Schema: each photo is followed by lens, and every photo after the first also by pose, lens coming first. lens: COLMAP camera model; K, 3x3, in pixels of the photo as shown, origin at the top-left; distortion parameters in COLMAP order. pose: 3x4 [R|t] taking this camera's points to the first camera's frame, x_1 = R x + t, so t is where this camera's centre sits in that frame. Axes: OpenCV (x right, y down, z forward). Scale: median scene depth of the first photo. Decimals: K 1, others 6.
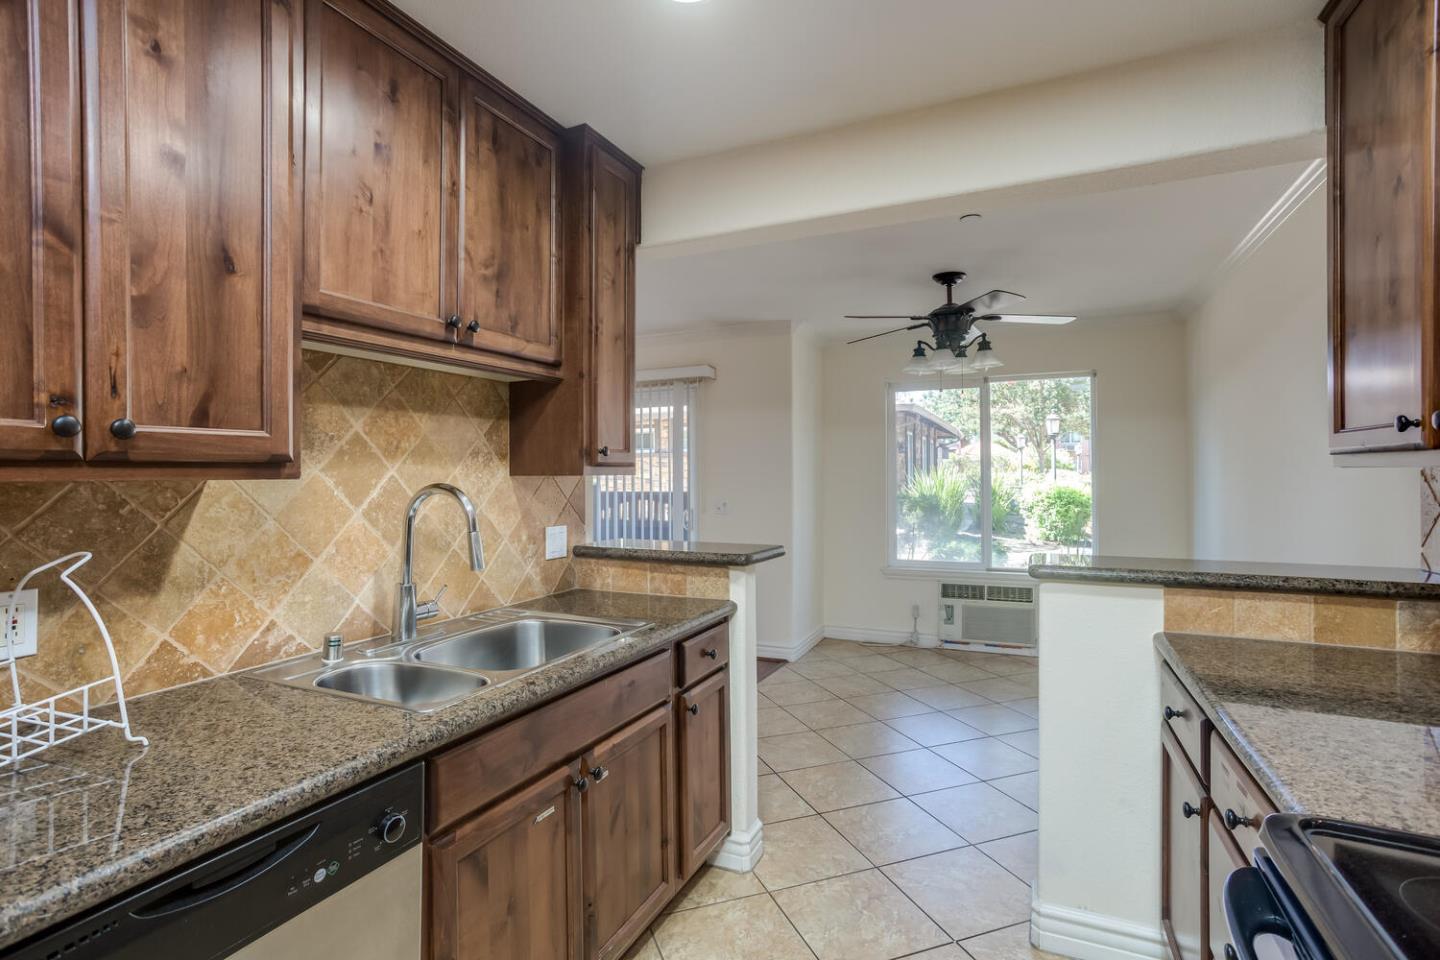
lens RADIAL K [[709.7, 0, 707.4], [0, 709.7, 475.5], [0, 0, 1]] dist [-0.009839, 0.007313]
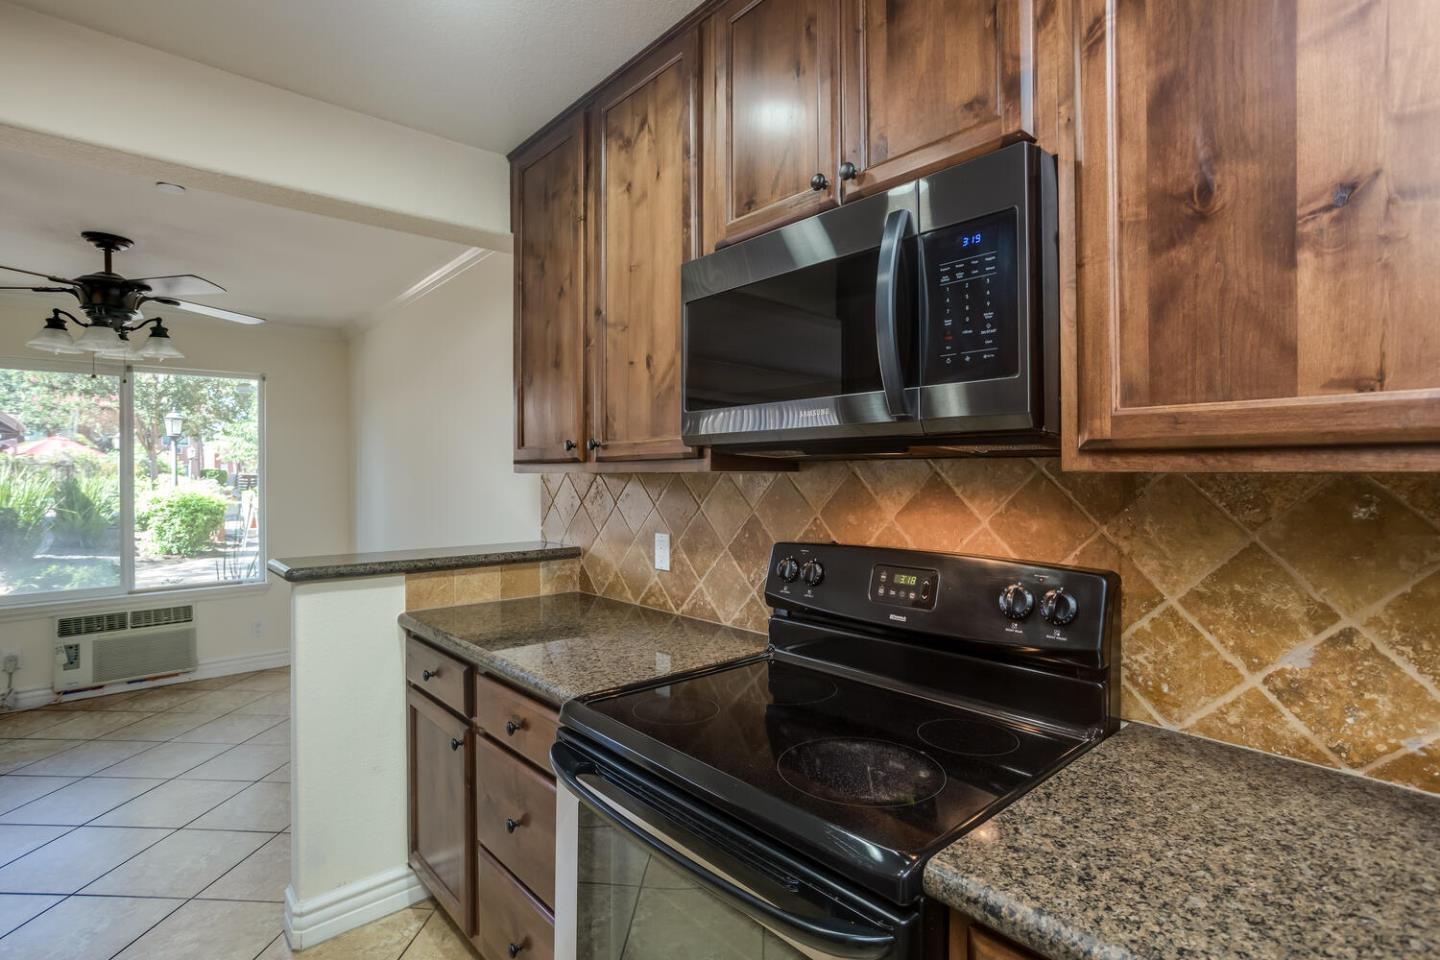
lens RADIAL K [[709.9, 0, 712.6], [0, 709.9, 469.7], [0, 0, 1]] dist [-0.003379, 0.001240]
pose [[0.401369, 0.008813, 0.915874, -0.220662], [0.005758, 0.999910, -0.012145, 0.000946], [-0.915898, 0.010148, 0.401282, 0.050811]]
